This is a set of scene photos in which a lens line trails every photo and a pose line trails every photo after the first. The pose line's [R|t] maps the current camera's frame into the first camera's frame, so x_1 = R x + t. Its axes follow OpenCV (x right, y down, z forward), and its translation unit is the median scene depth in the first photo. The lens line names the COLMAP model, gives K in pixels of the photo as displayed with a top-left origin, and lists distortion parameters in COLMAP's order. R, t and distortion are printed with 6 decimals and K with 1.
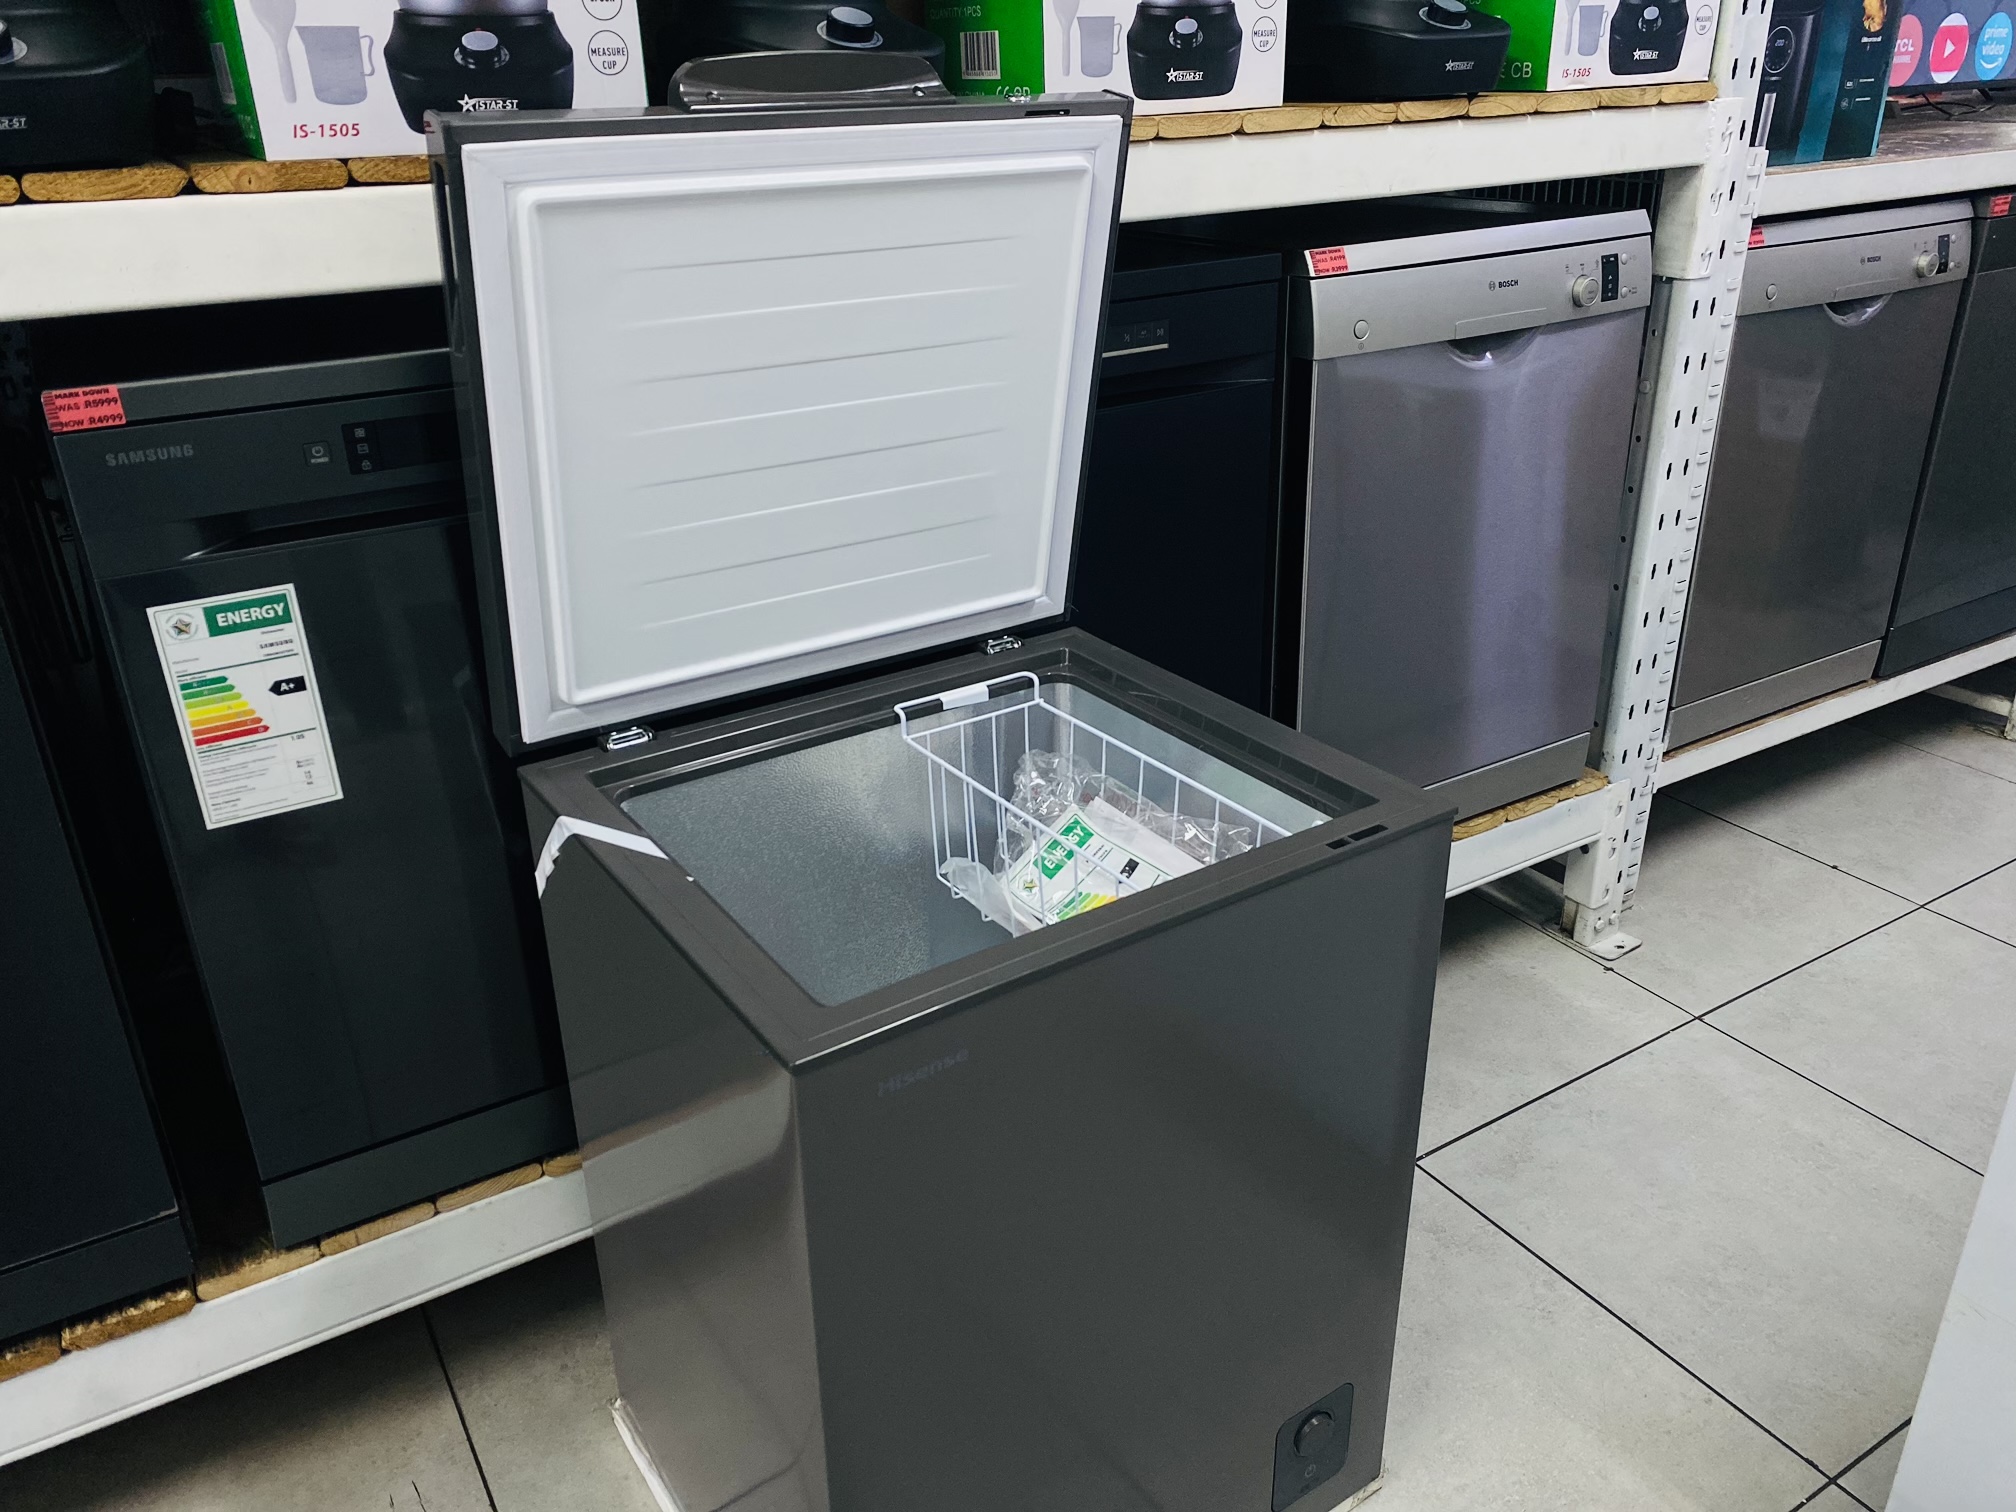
lens RADIAL K [[1538.1, 0, 1013.2], [0, 1538.1, 745.7], [0, 0, 1]] dist [0.015176, -0.006161]
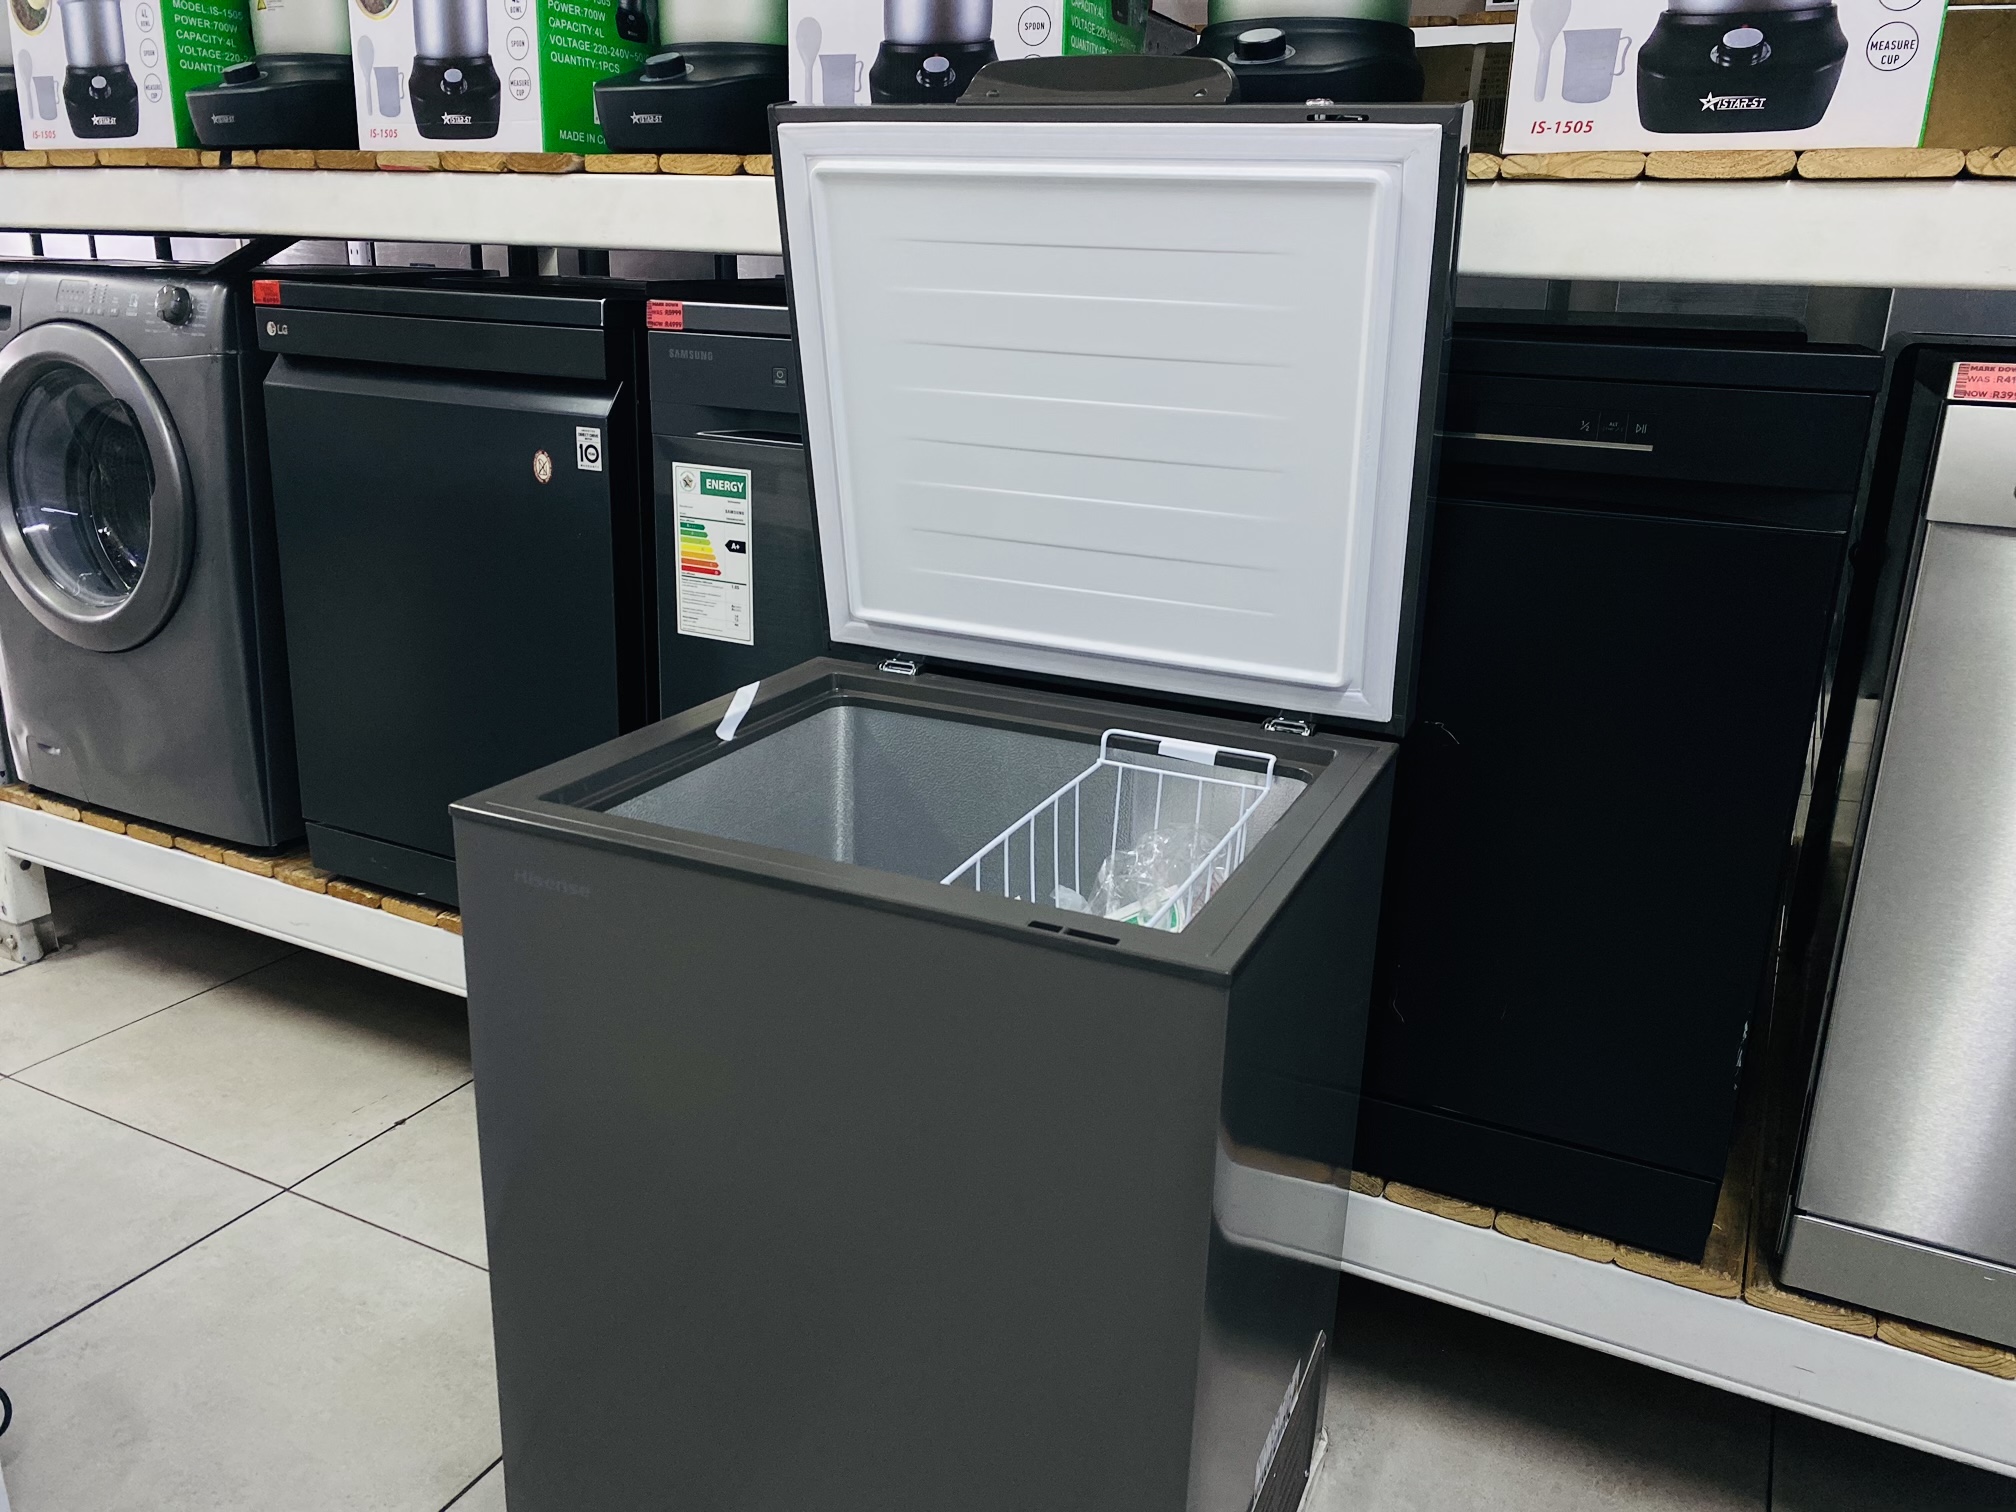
lens RADIAL K [[1540.3, 0, 1008.0], [0, 1540.3, 756.0], [0, 0, 1]] dist [0.014464, -0.011087]
pose [[0.518603, 0.293256, -0.803151, 0.781867], [-0.392575, 0.916144, 0.081023, -0.073779], [0.759563, 0.273278, 0.590240, 0.450258]]
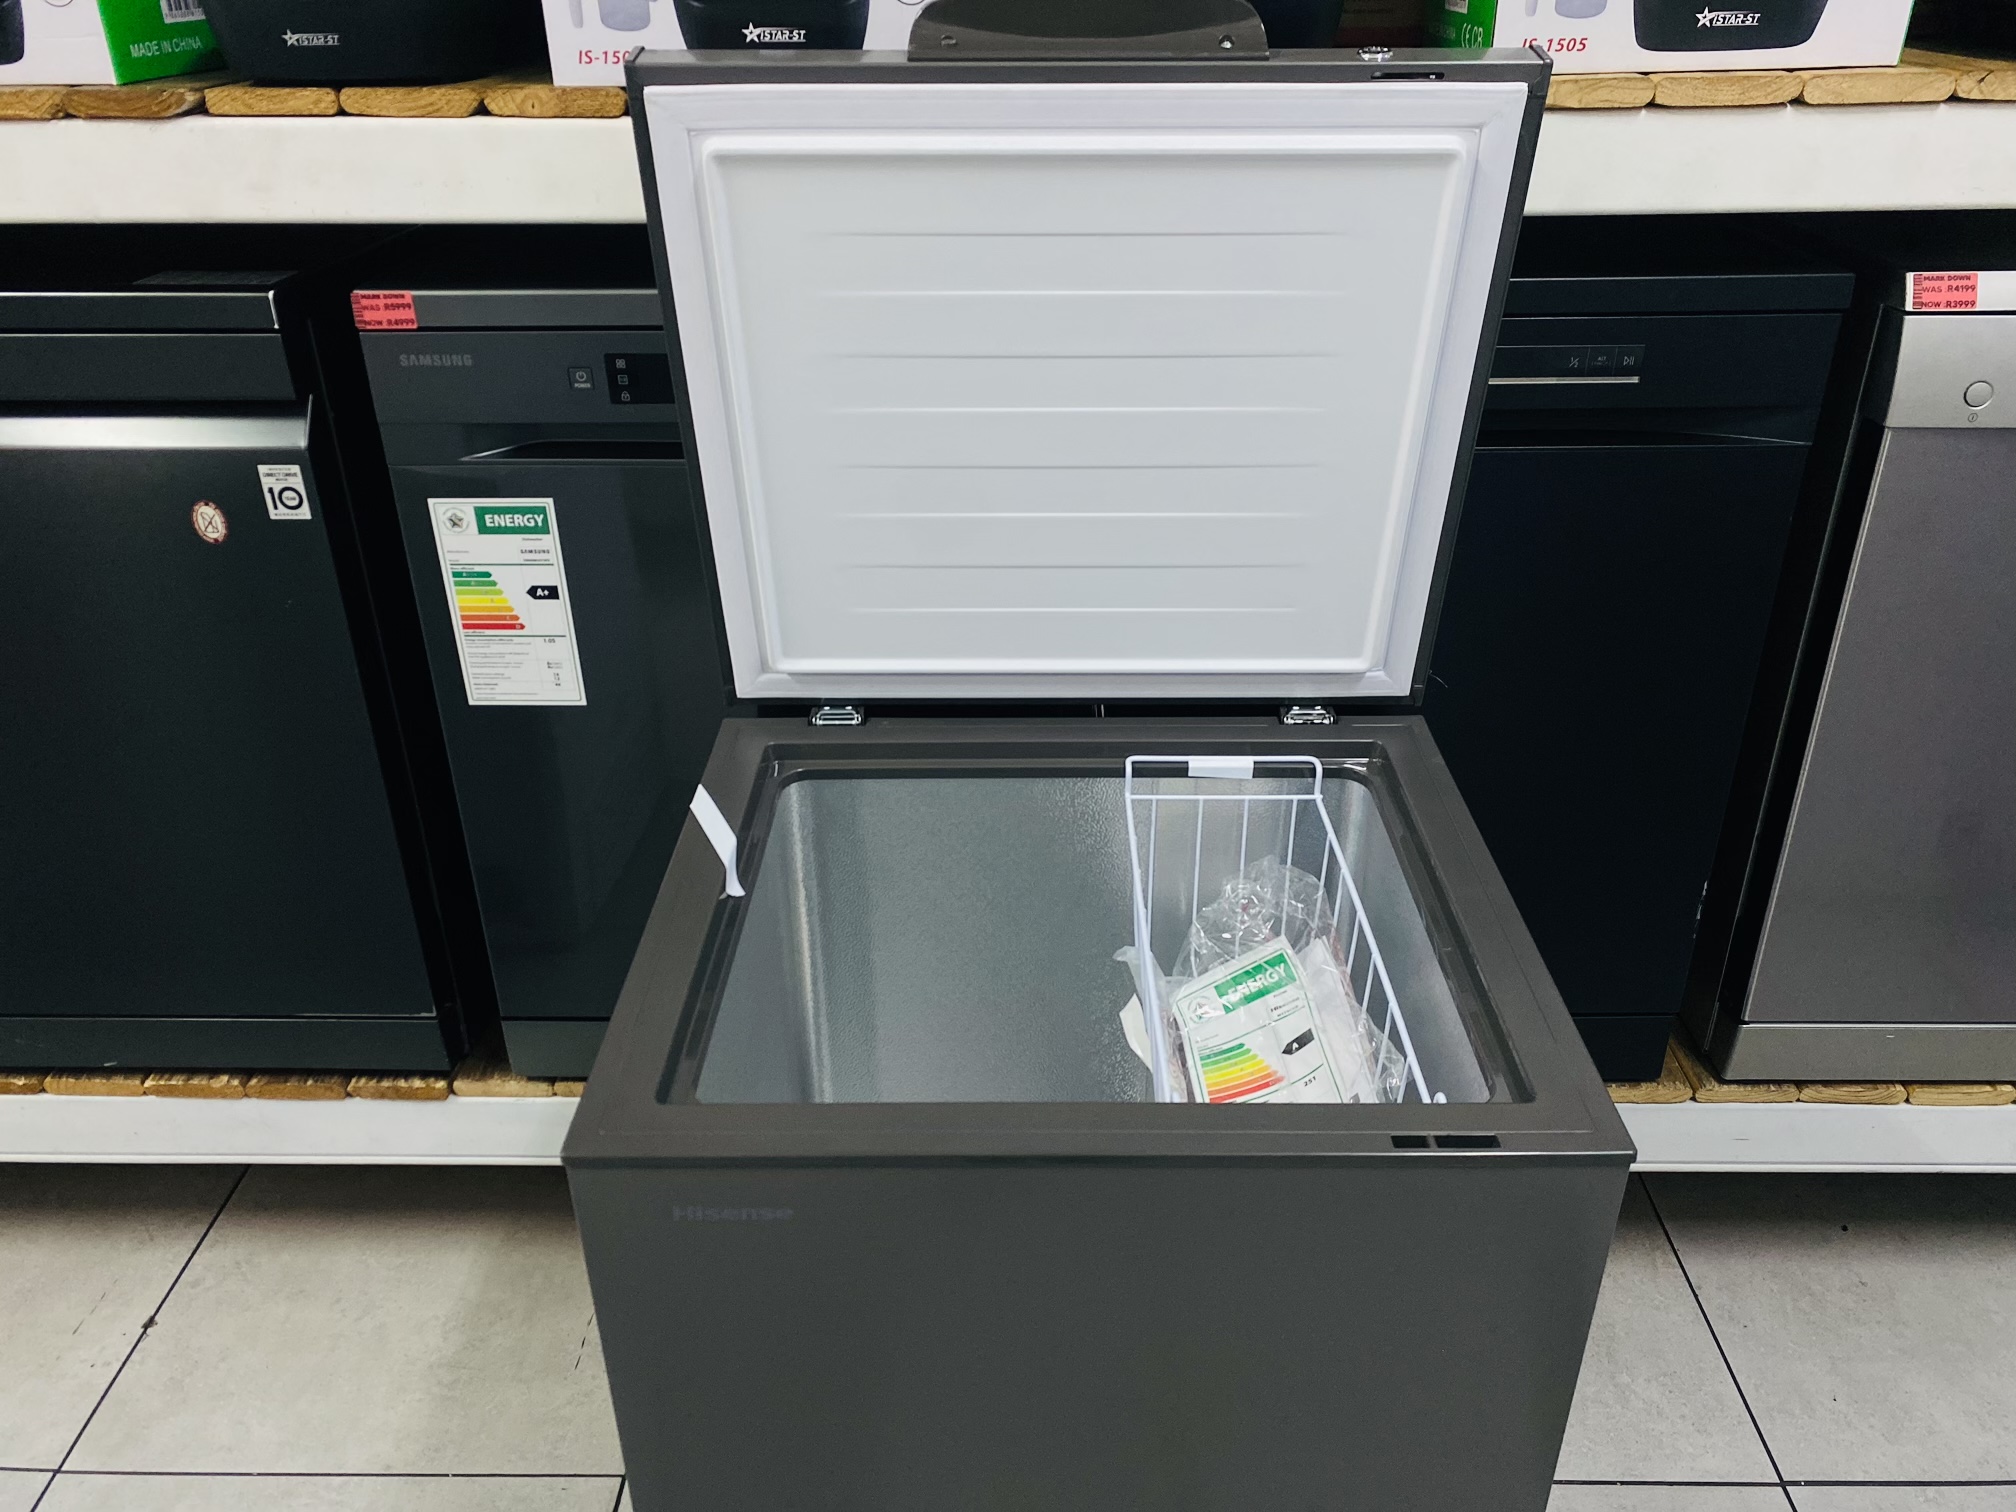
lens RADIAL K [[1535.9, 0, 1008.0], [0, 1535.9, 756.0], [0, 0, 1]] dist [0.023963, -0.025008]
pose [[0.839096, 0.270941, -0.471708, 0.325004], [-0.230820, 0.962539, 0.142273, -0.155735], [0.492585, -0.010501, 0.870201, 0.246099]]
